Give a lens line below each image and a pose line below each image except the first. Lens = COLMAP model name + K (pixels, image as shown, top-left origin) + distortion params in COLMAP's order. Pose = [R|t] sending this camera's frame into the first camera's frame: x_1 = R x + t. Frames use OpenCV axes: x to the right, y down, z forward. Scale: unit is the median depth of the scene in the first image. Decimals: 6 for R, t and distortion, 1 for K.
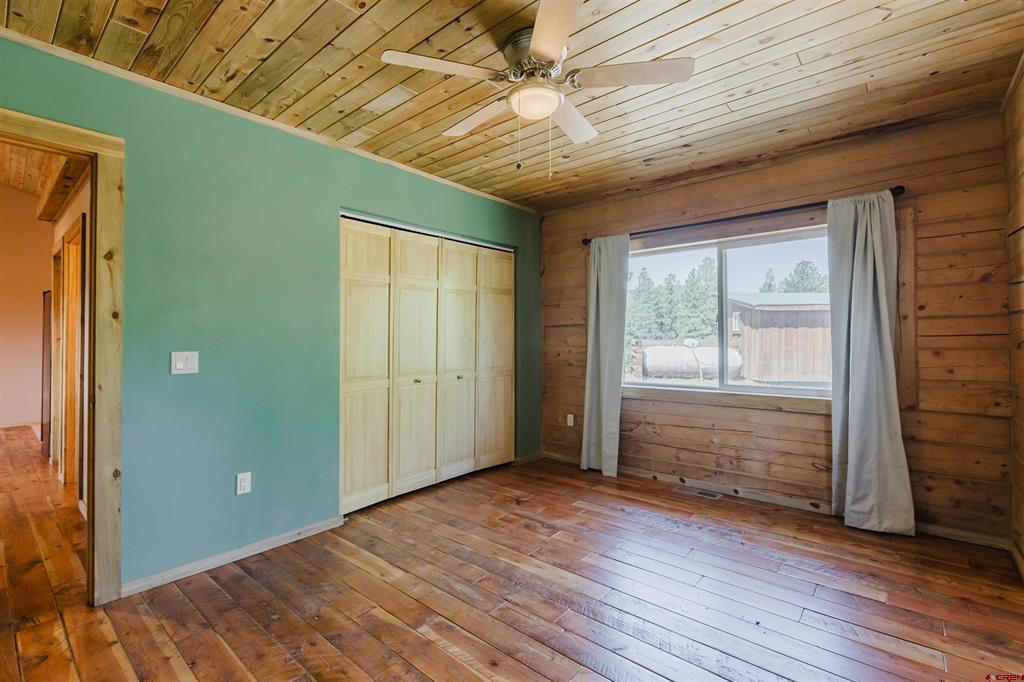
lens RADIAL K [[455.9, 0, 511.6], [0, 455.9, 350.1], [0, 0, 1]] dist [0.000385, 0.000078]
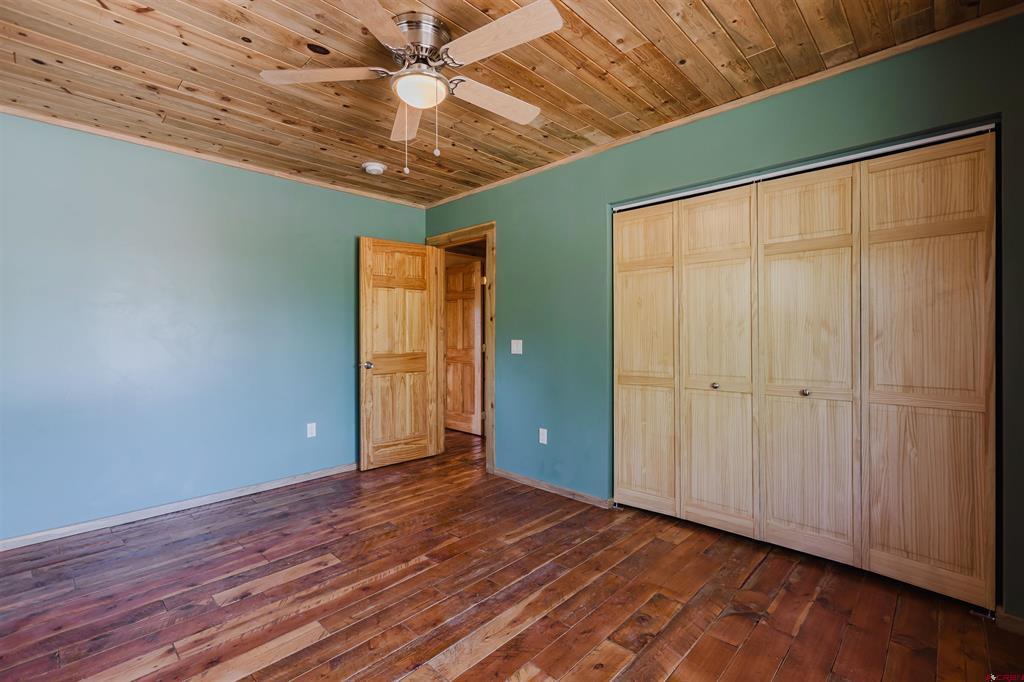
lens RADIAL K [[457.0, 0, 509.3], [0, 457.0, 341.2], [0, 0, 1]] dist [0.000868, 0.000181]
pose [[-0.058867, 0.020753, -0.998050, 0.725782], [-0.018428, 0.999591, 0.021872, -0.022095], [0.998096, 0.019679, -0.058460, 0.887729]]
